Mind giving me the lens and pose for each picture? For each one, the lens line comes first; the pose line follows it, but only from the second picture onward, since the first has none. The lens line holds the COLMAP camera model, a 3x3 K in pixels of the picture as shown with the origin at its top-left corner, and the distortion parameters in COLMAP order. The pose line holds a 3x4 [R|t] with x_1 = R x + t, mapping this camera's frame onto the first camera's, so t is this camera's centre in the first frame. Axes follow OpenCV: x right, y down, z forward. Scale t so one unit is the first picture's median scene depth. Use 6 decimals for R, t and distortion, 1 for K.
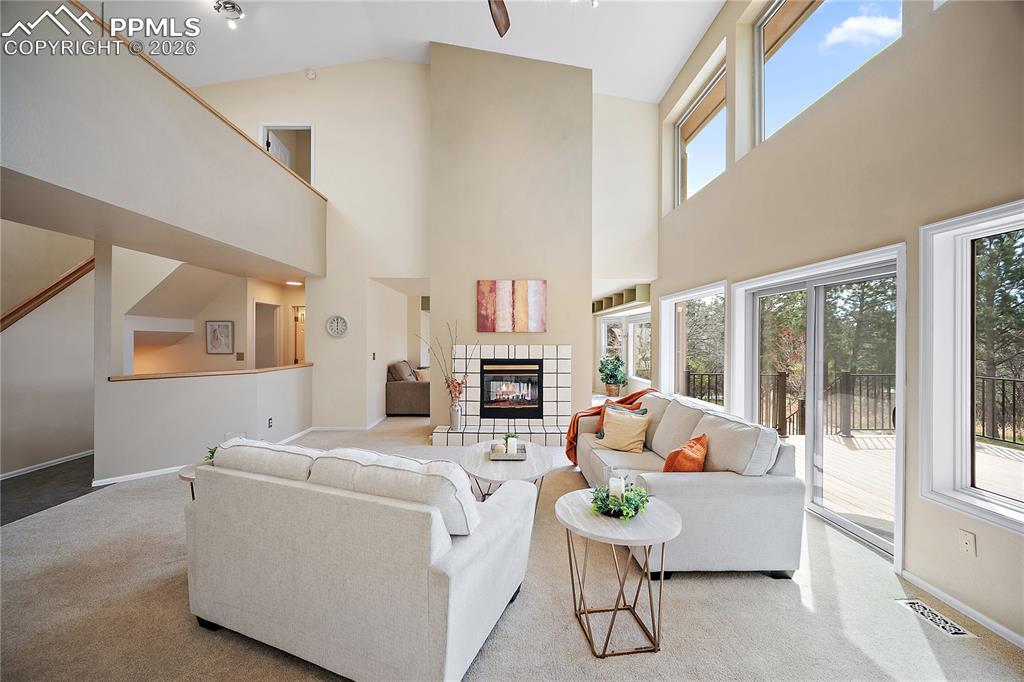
lens RADIAL K [[399.9, 0, 507.0], [0, 399.9, 343.7], [0, 0, 1]] dist [-0.000928, 0.001604]
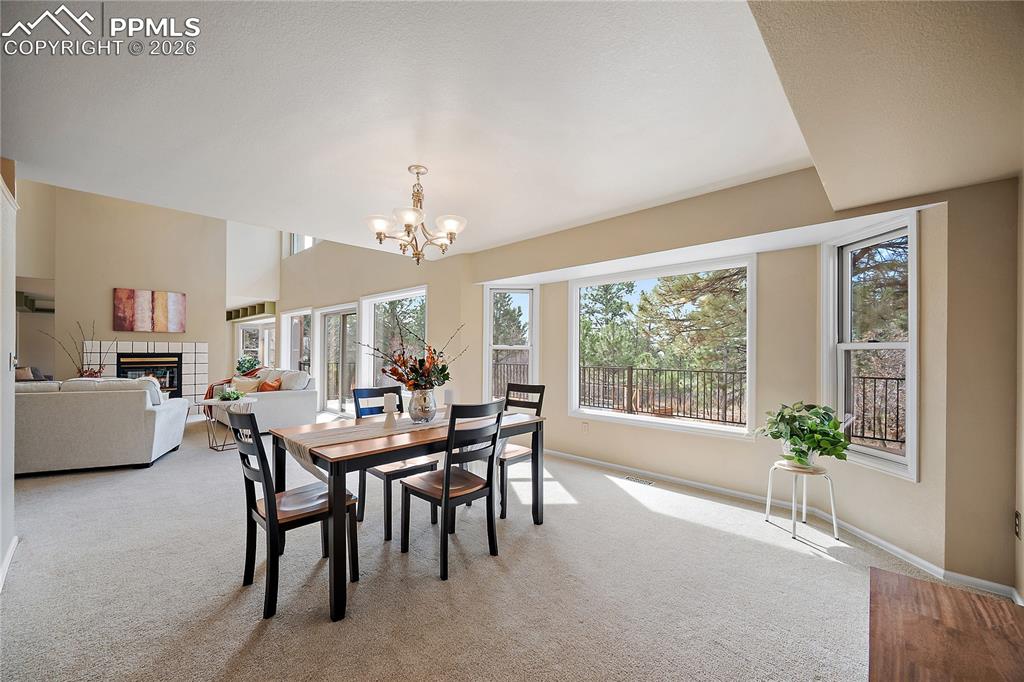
lens RADIAL K [[399.9, 0, 496.0], [0, 399.9, 351.5], [0, 0, 1]] dist [-0.000928, 0.001604]
pose [[0.707834, 0.002659, 0.706373, -0.109978], [0.001839, 0.999983, -0.005608, 0.042941], [-0.706376, 0.005268, 0.707817, -0.672109]]
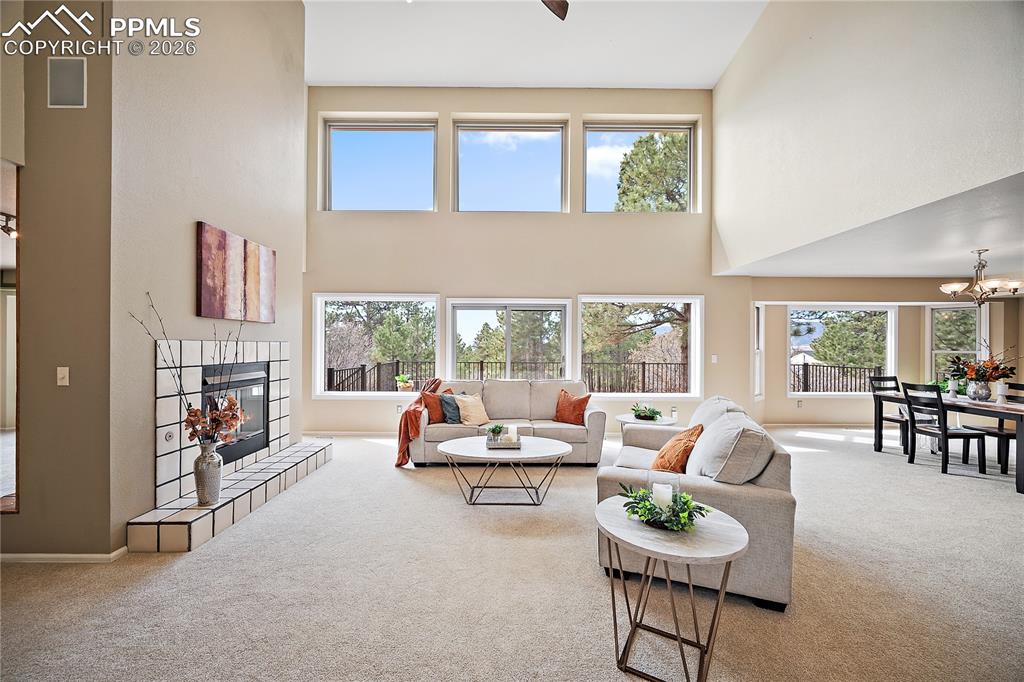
lens RADIAL K [[399.9, 0, 505.8], [0, 399.9, 345.4], [0, 0, 1]] dist [-0.000928, 0.001604]
pose [[0.010253, -0.001341, 0.999947, -0.612638], [0.003580, 0.999993, 0.001304, 0.011068], [-0.999941, 0.003567, 0.010257, 0.579388]]
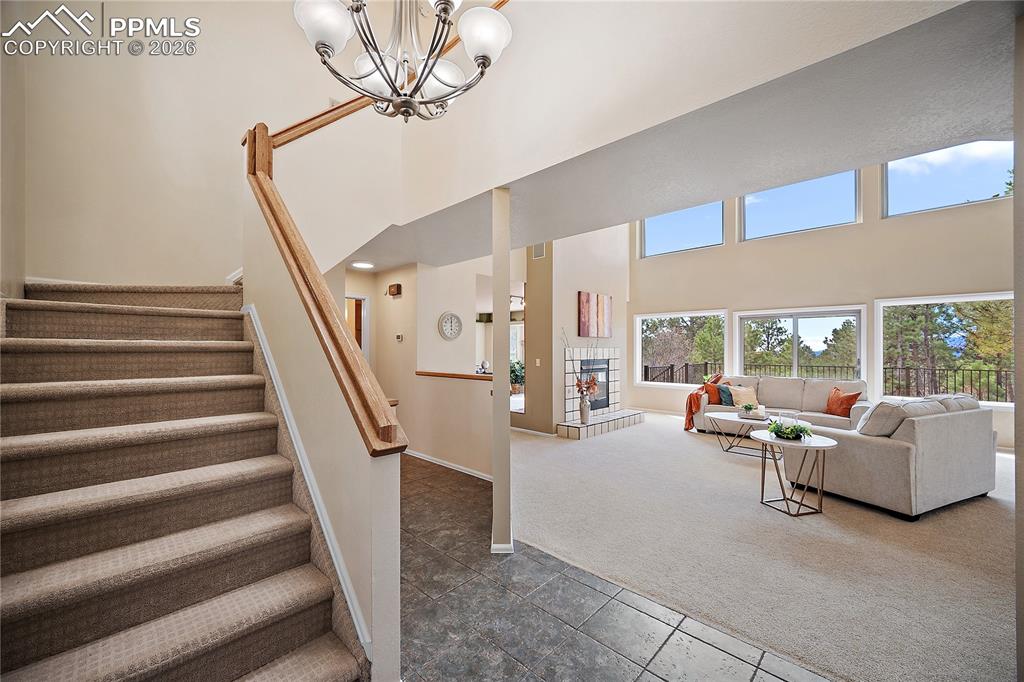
lens RADIAL K [[399.9, 0, 504.3], [0, 399.9, 350.0], [0, 0, 1]] dist [-0.000928, 0.001604]
pose [[0.712845, -0.005032, 0.701304, -1.022572], [0.008852, 0.999959, -0.001823, 0.009462], [-0.701266, 0.007508, 0.712860, 0.341383]]
